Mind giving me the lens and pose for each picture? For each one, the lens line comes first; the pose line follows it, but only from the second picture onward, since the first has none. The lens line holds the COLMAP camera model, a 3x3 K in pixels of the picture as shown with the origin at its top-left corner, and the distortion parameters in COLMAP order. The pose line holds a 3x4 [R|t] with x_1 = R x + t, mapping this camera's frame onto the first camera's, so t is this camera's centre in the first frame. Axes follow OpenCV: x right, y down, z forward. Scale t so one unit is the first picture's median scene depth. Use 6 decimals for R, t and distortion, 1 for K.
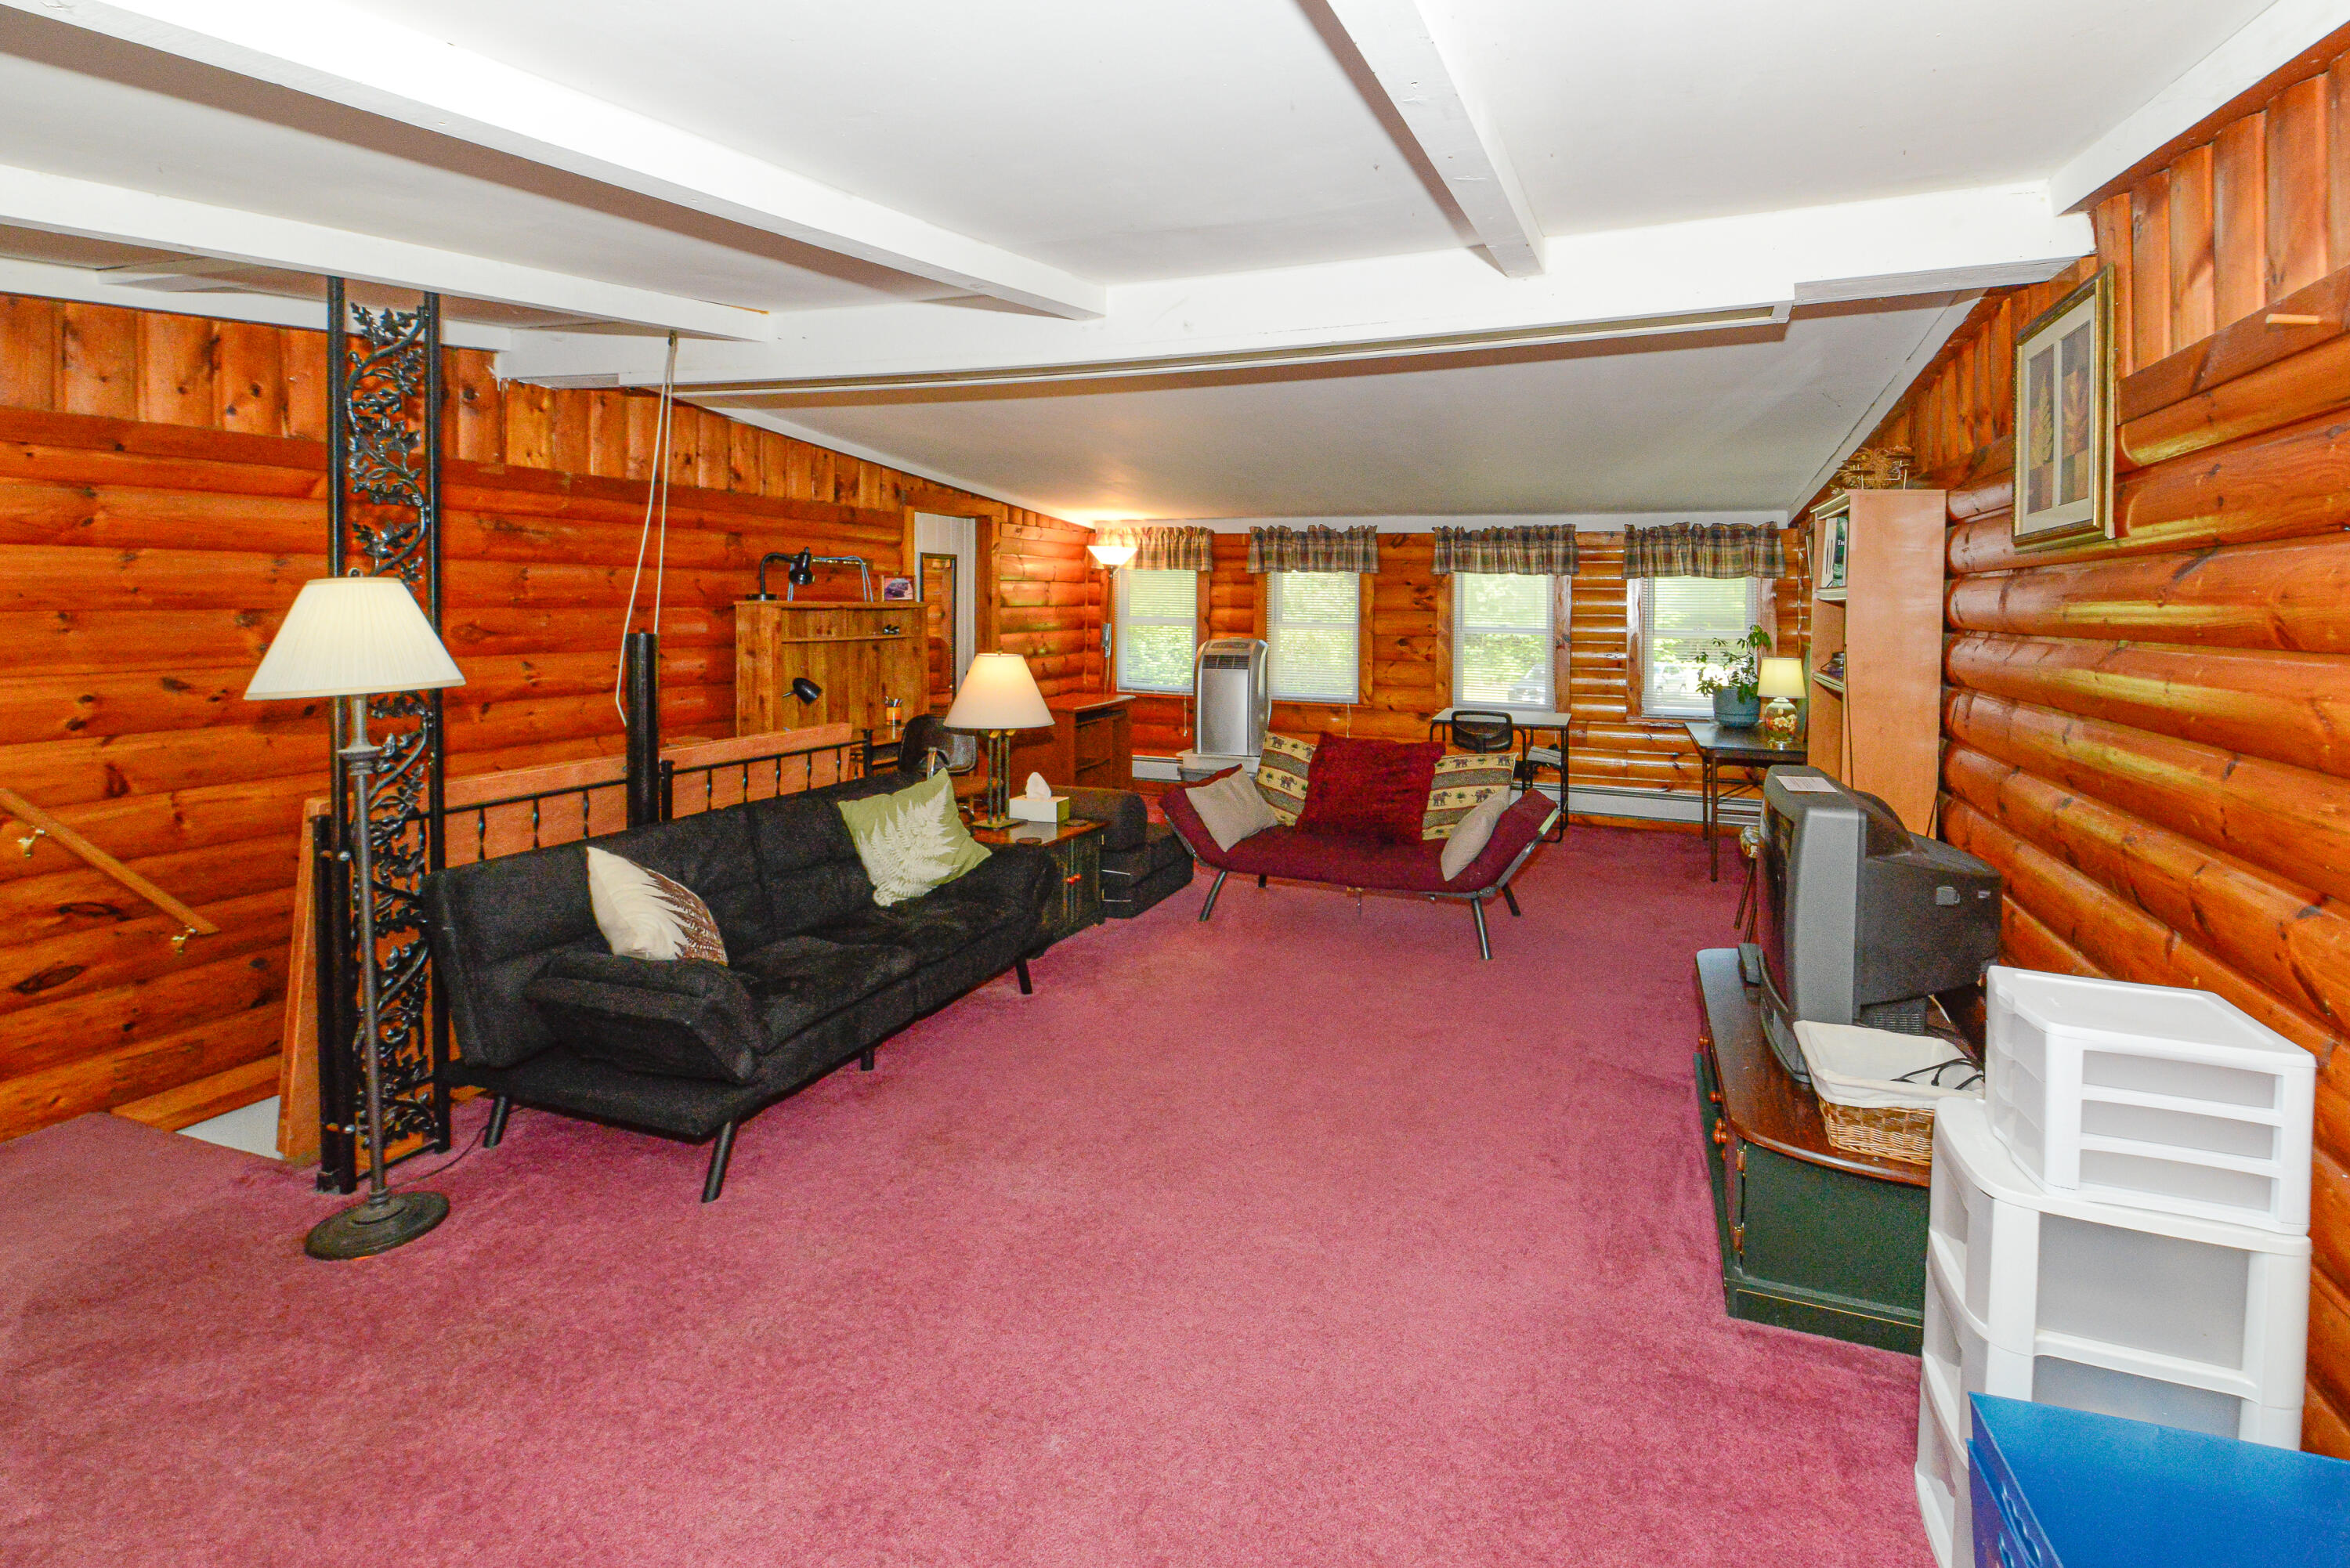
lens RADIAL K [[1043.5, 0, 1304.0], [0, 1043.5, 671.8], [0, 0, 1]] dist [-0.000316, -0.009420]
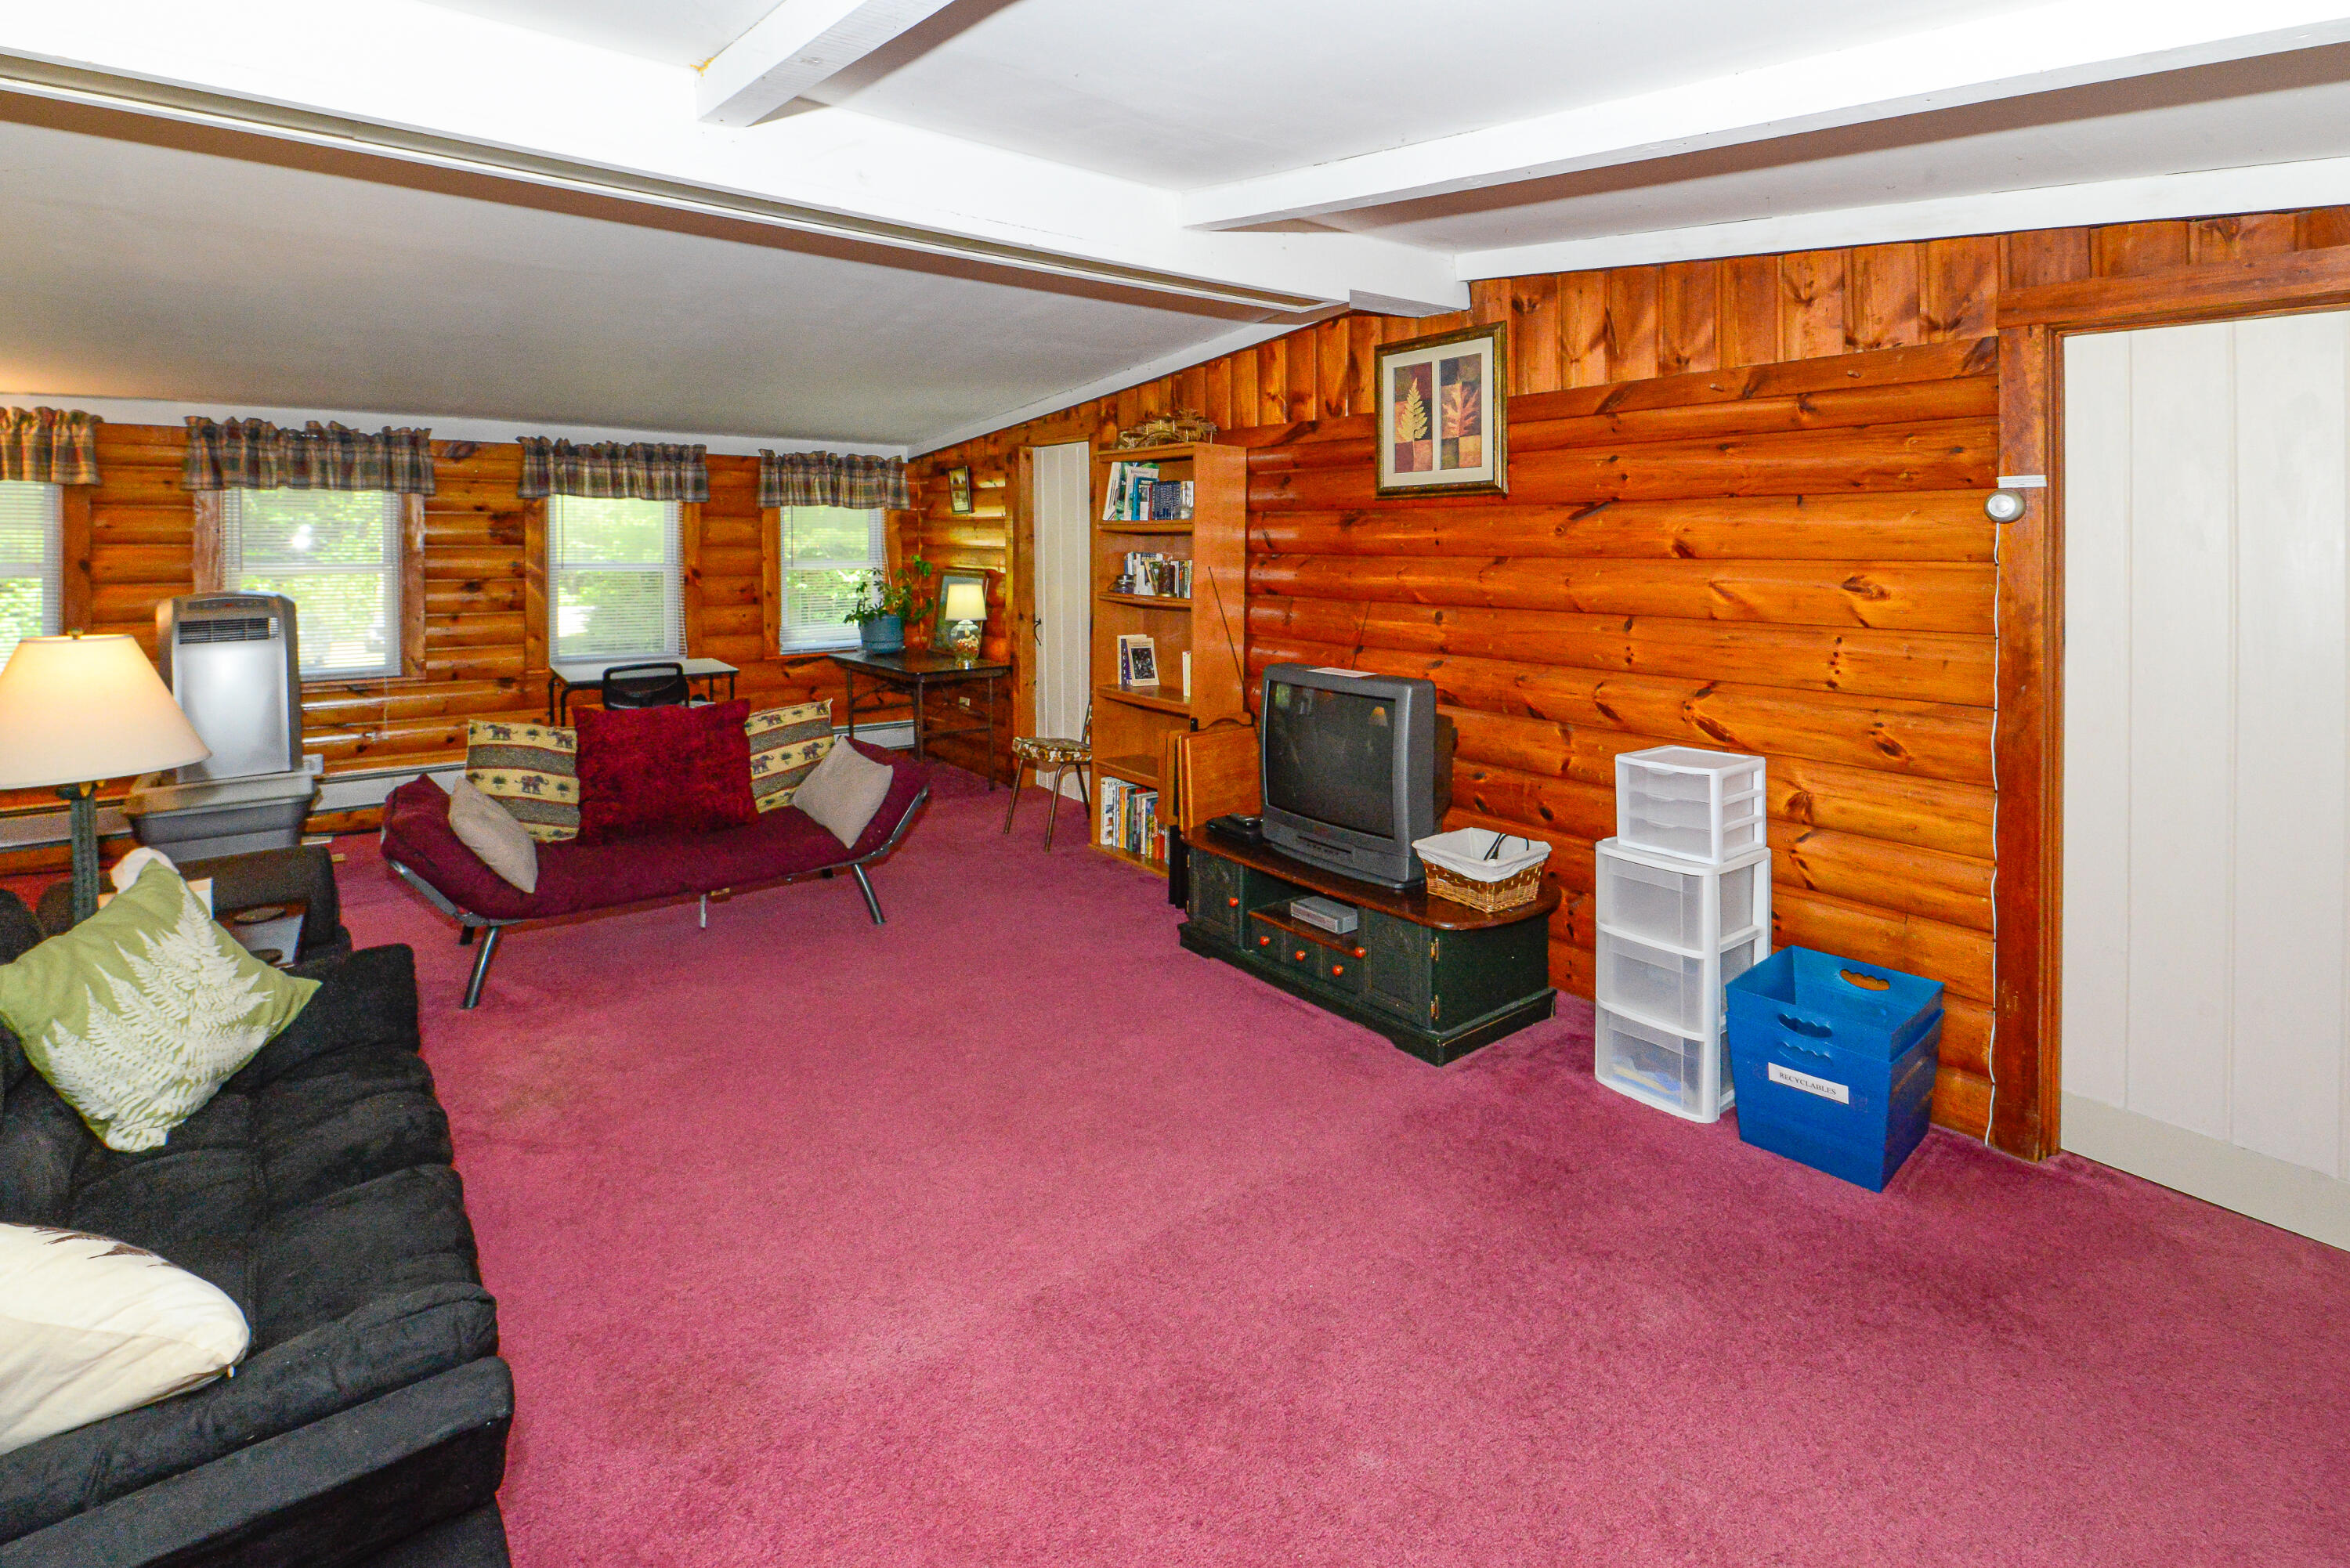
lens RADIAL K [[1068.2, 0, 1182.1], [0, 1068.2, 615.7], [0, 0, 1]] dist [-0.011197, -0.009902]
pose [[0.545747, -0.067395, 0.835236, -0.313689], [0.056803, 0.997443, 0.043368, -0.013960], [-0.836023, 0.023776, 0.548179, 0.181383]]
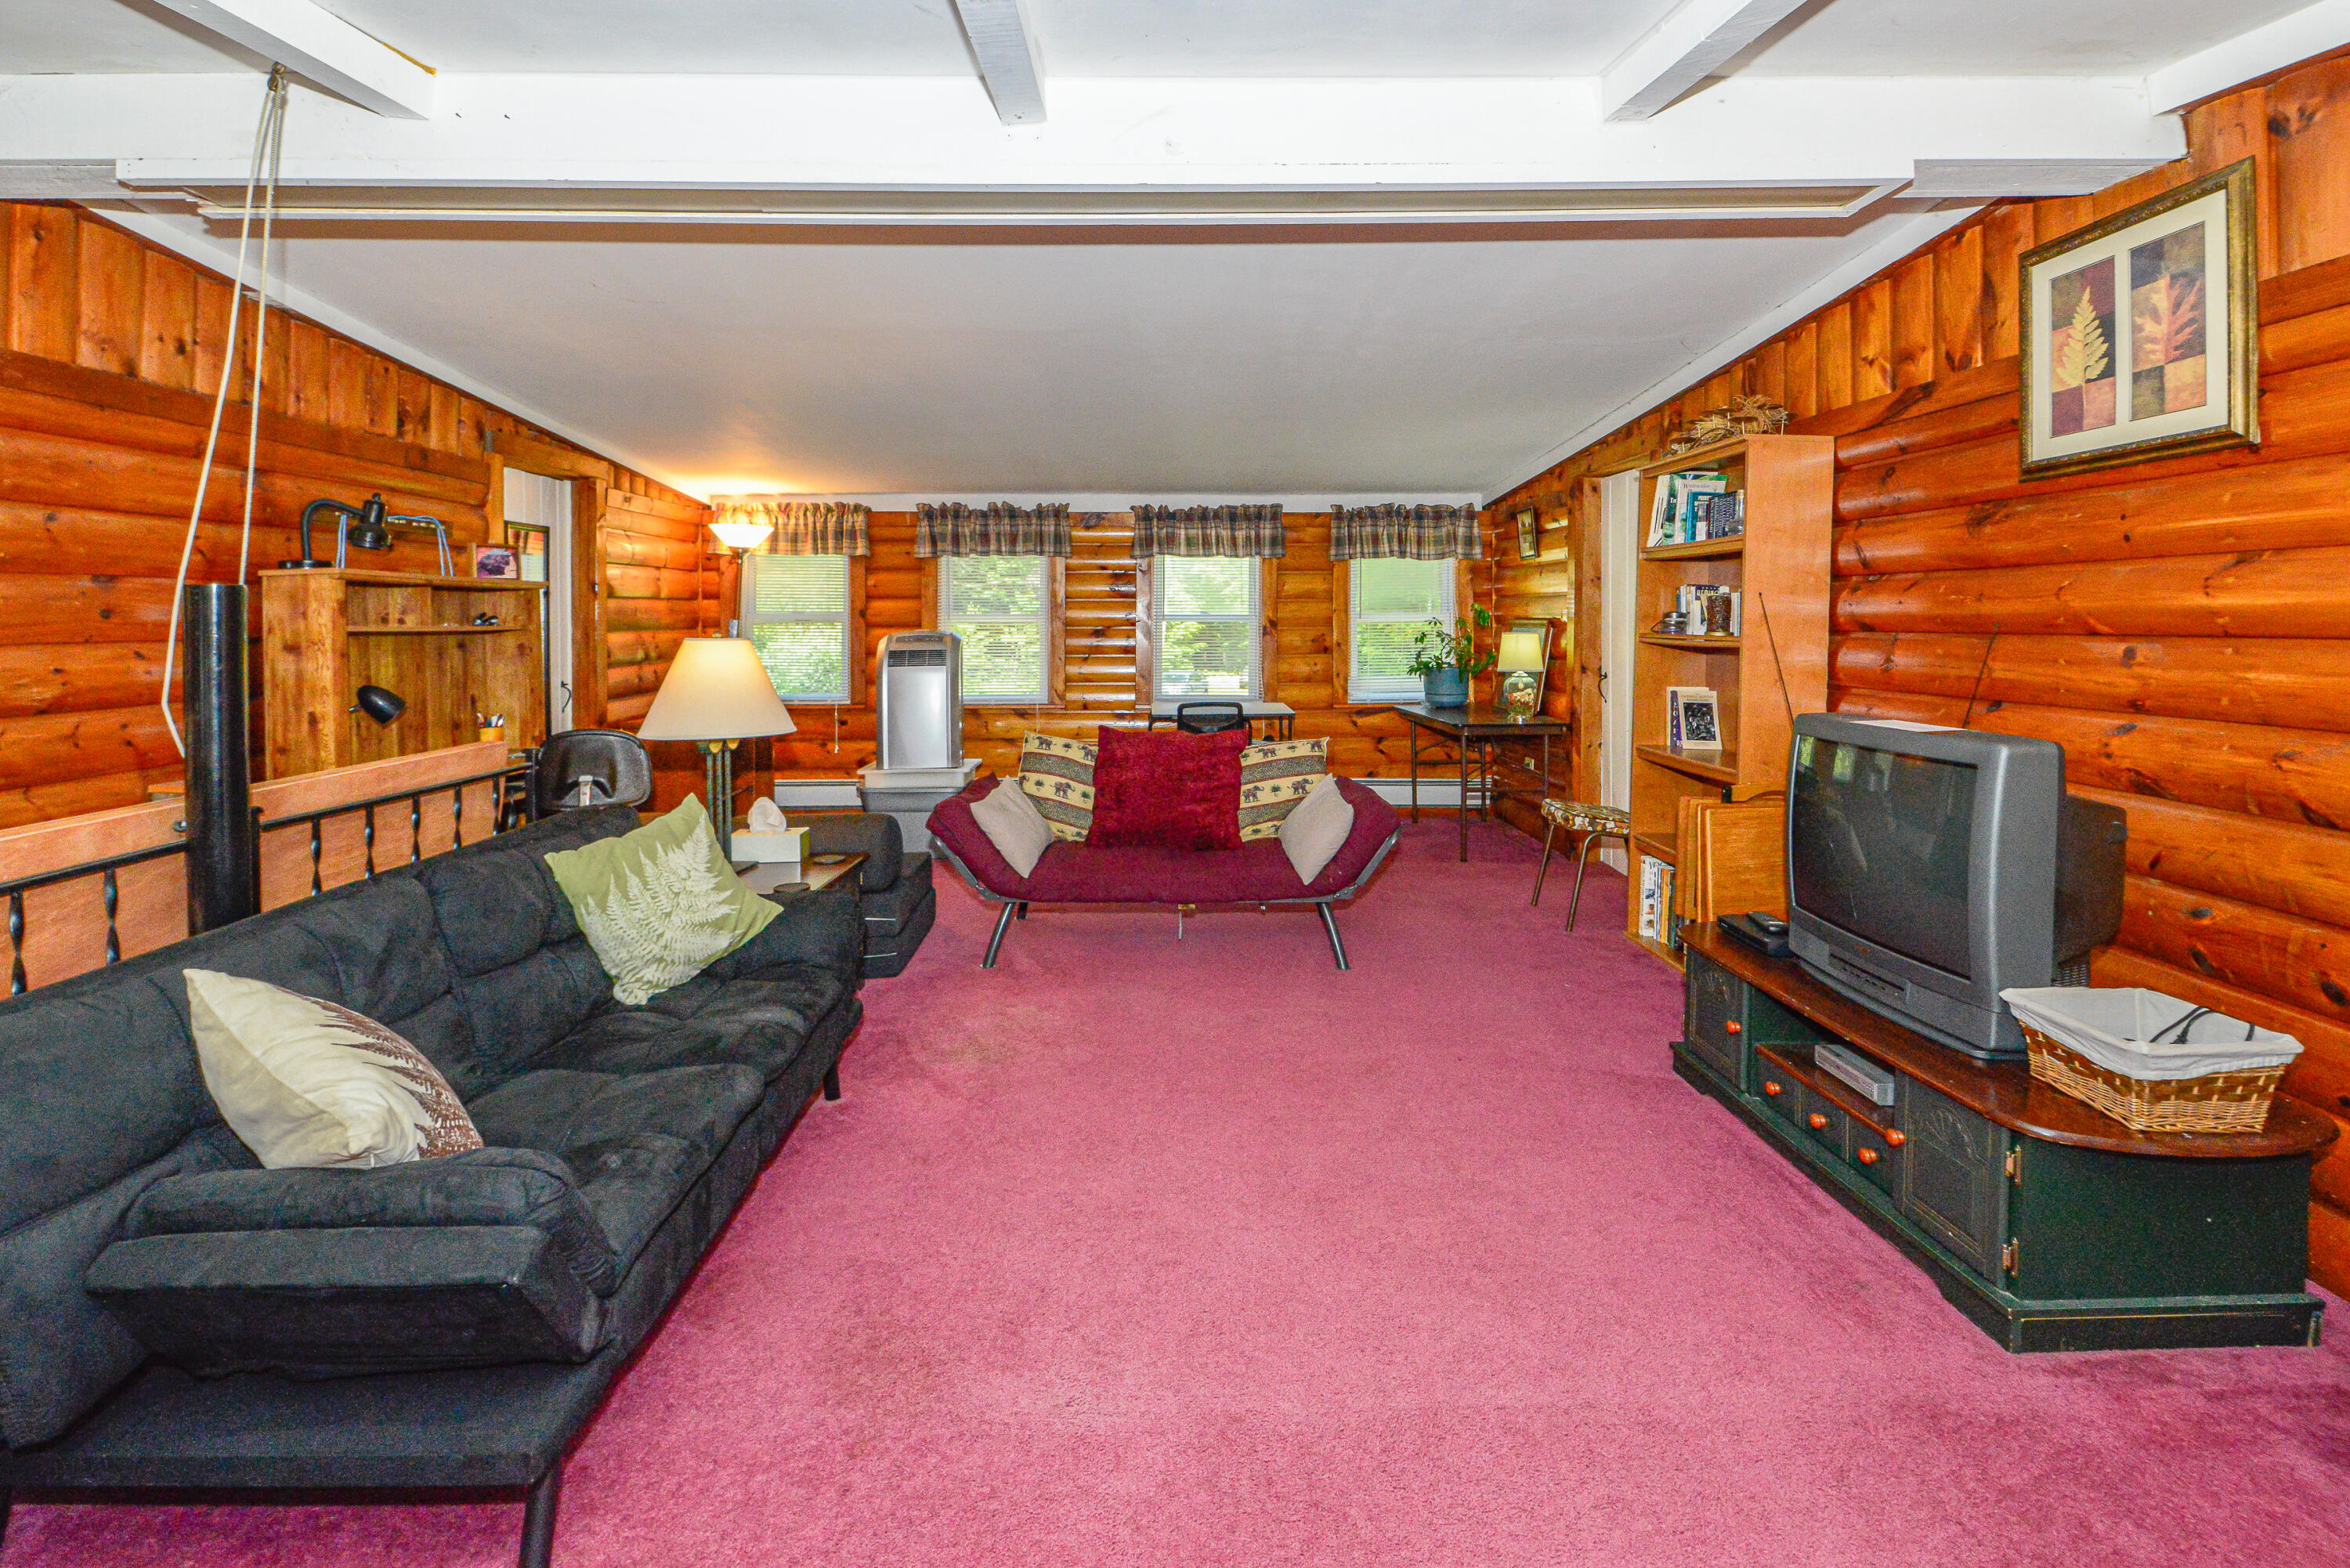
lens RADIAL K [[1032.3, 0, 1167.7], [0, 1032.3, 679.8], [0, 0, 1]] dist [-0.001219, -0.009251]
pose [[0.943062, -0.035634, 0.330703, -0.172849], [0.038419, 0.999260, -0.001886, 0.018917], [-0.330392, 0.014484, 0.943733, 0.156611]]
